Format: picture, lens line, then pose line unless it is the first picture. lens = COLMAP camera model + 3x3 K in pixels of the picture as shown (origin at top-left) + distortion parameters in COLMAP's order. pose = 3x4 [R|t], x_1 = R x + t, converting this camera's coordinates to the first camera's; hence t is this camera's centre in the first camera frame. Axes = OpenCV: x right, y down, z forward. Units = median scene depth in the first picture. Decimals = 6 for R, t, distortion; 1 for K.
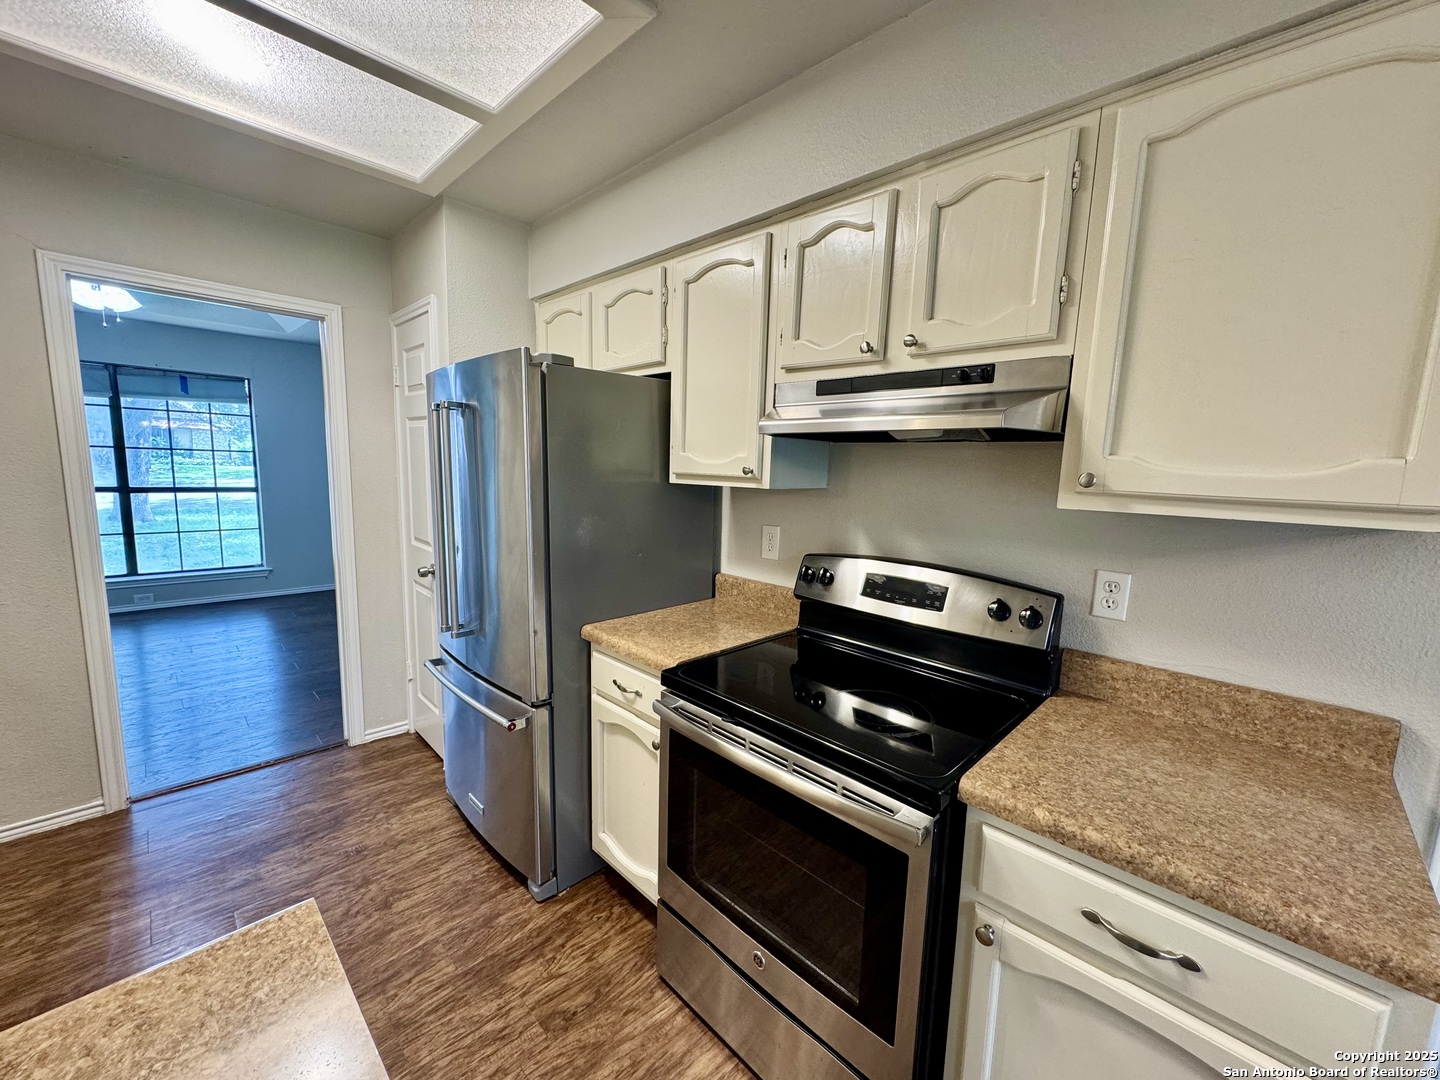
lens RADIAL K [[571.3, 0, 718.7], [0, 571.3, 542.5], [0, 0, 1]] dist [-0.002941, 0.000679]
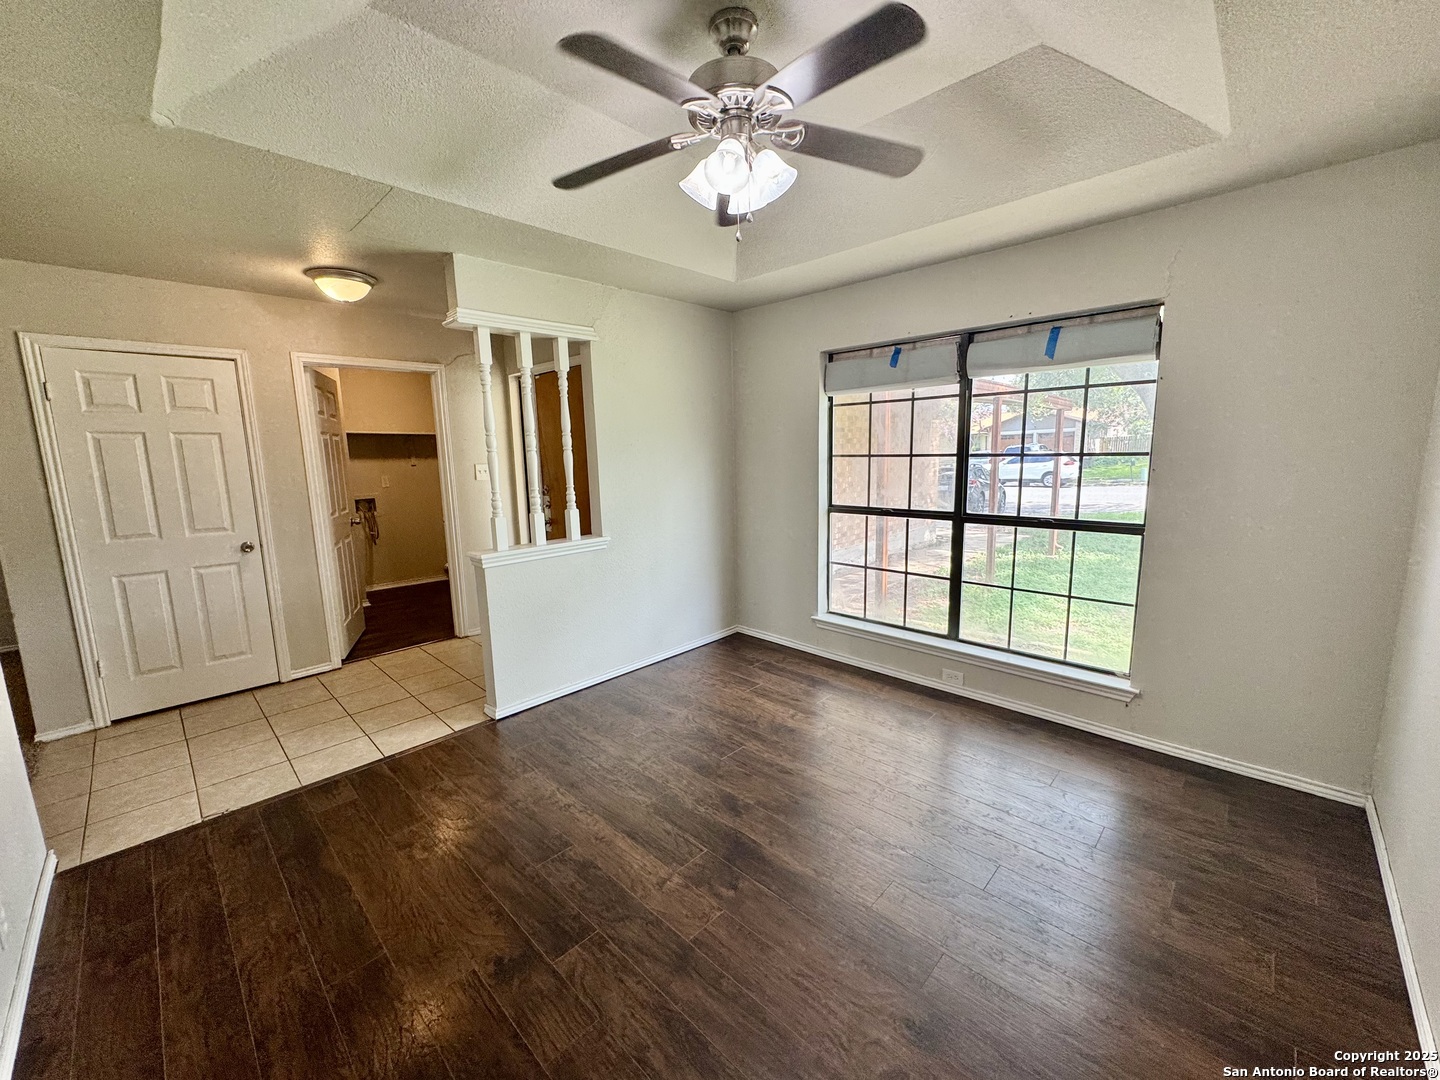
lens RADIAL K [[571.3, 0, 720.3], [0, 571.3, 545.4], [0, 0, 1]] dist [-0.002941, 0.000679]
pose [[0.015751, 0.129670, -0.991432, -0.932556], [-0.112494, 0.985489, 0.127106, -0.294260], [0.993528, 0.109528, 0.030110, 1.801319]]
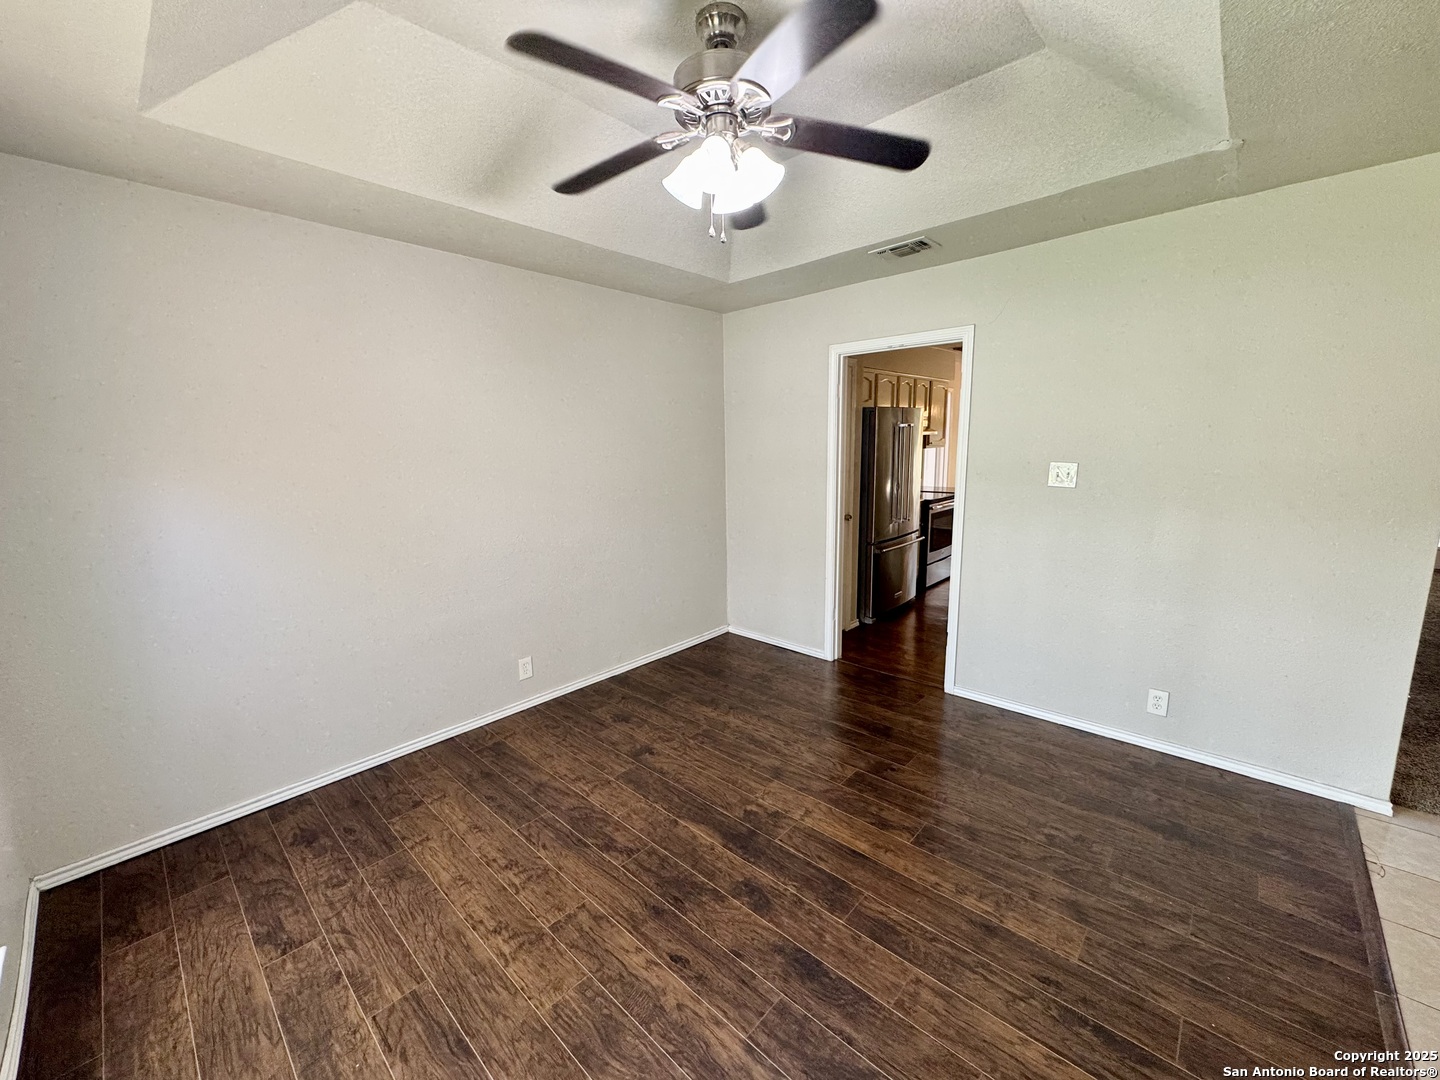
lens RADIAL K [[571.3, 0, 720.3], [0, 571.3, 543.1], [0, 0, 1]] dist [-0.002941, 0.000679]
pose [[-0.041528, -0.205823, 0.977708, -2.983681], [0.155720, 0.965261, 0.209817, -0.403875], [-0.986928, 0.160962, -0.008035, 1.897953]]
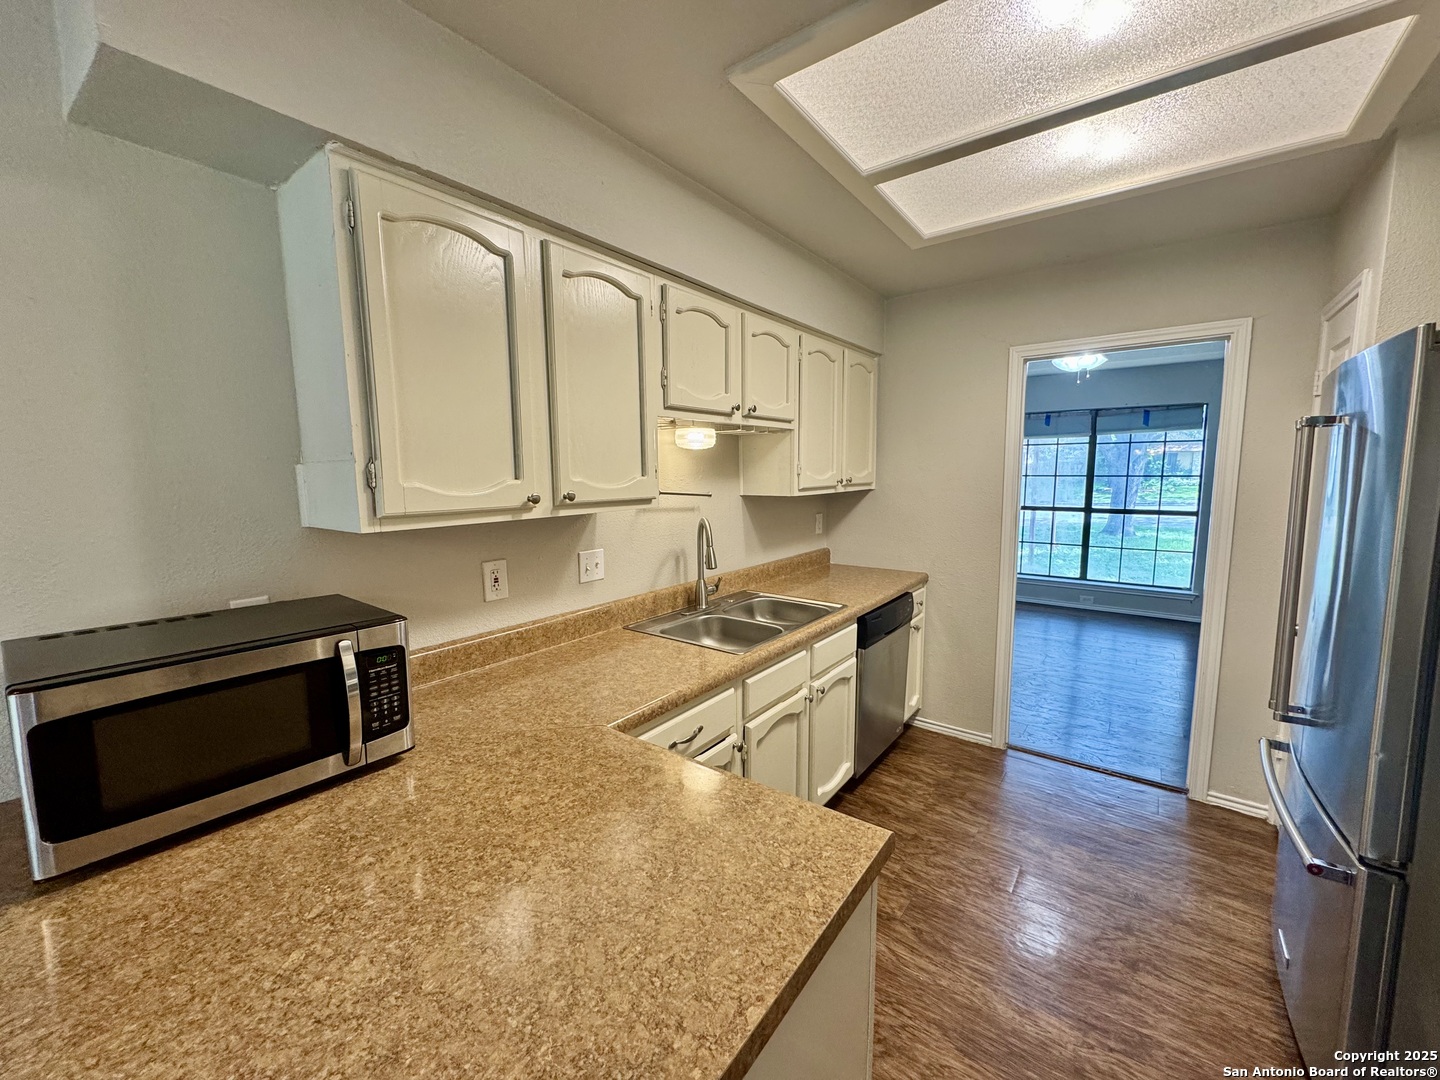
lens RADIAL K [[571.3, 0, 721.8], [0, 571.3, 541.4], [0, 0, 1]] dist [-0.002941, 0.000679]
pose [[0.136940, 0.084047, -0.987007, 0.188808], [-0.119127, 0.990560, 0.067822, -0.038086], [0.983390, 0.108292, 0.145659, 0.122135]]
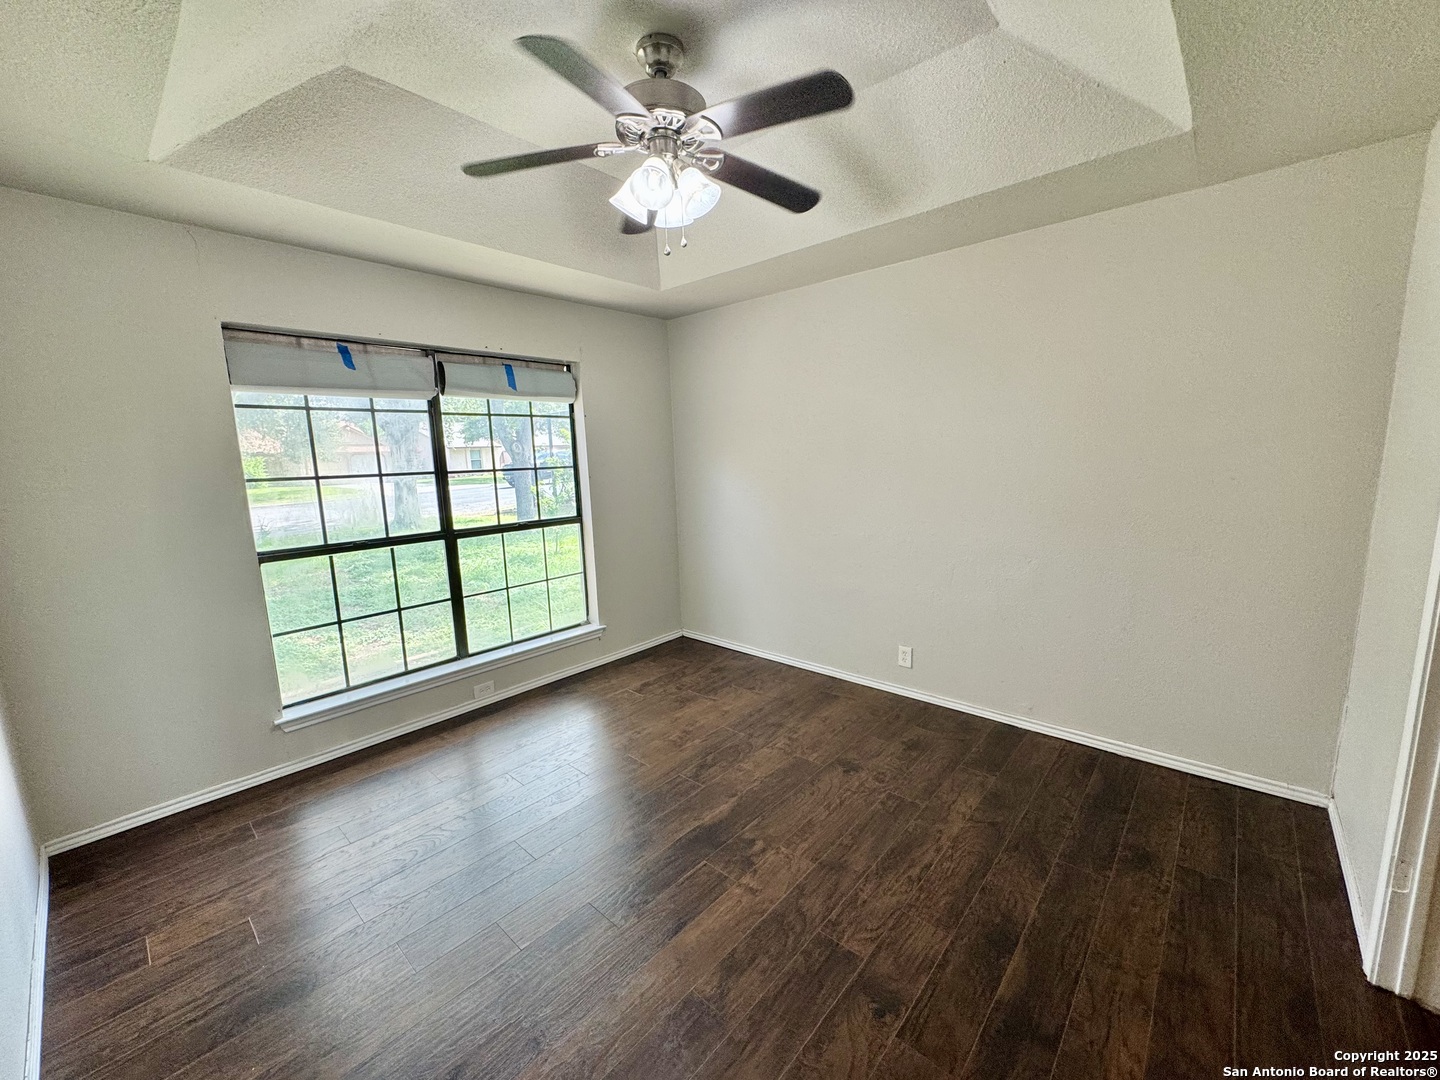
lens RADIAL K [[571.3, 0, 719.8], [0, 571.3, 547.5], [0, 0, 1]] dist [-0.002941, 0.000679]
pose [[0.996225, -0.074140, 0.045163, -1.948386], [0.072693, 0.996813, 0.032863, -0.197298], [-0.047456, -0.029456, 0.998439, 0.783660]]
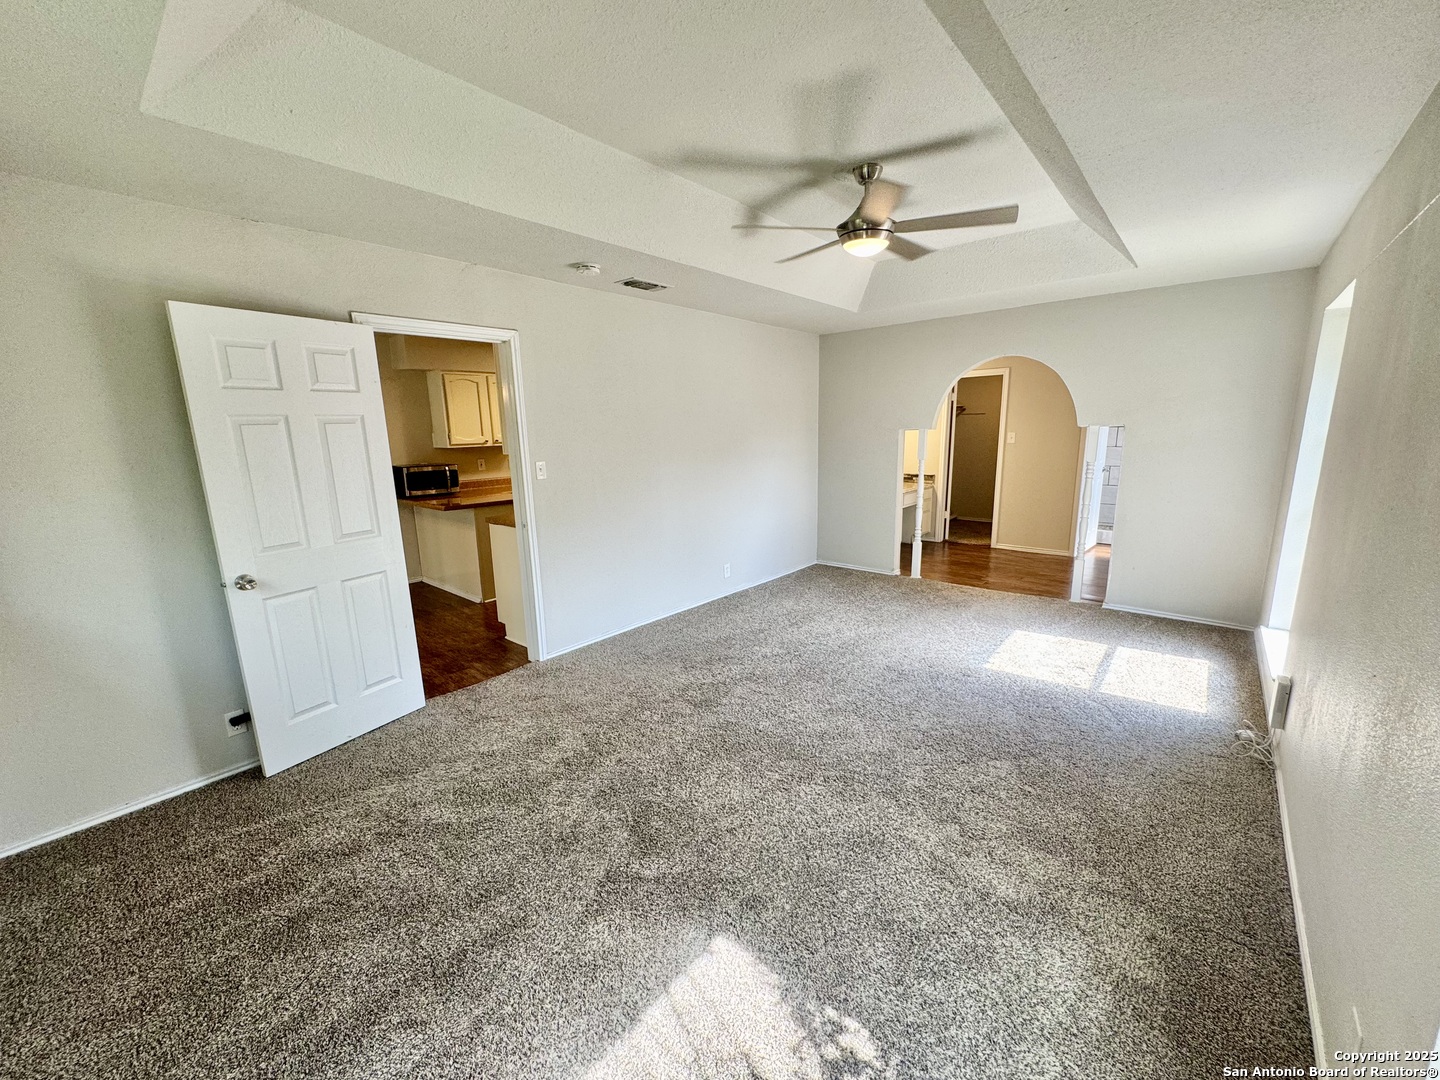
lens RADIAL K [[571.3, 0, 721.3], [0, 571.3, 528.2], [0, 0, 1]] dist [-0.002941, 0.000679]
pose [[0.074911, 0.161051, -0.984099, 2.655231], [-0.106387, 0.982530, 0.152696, -0.158272], [0.991499, 0.093257, 0.090736, 1.023858]]
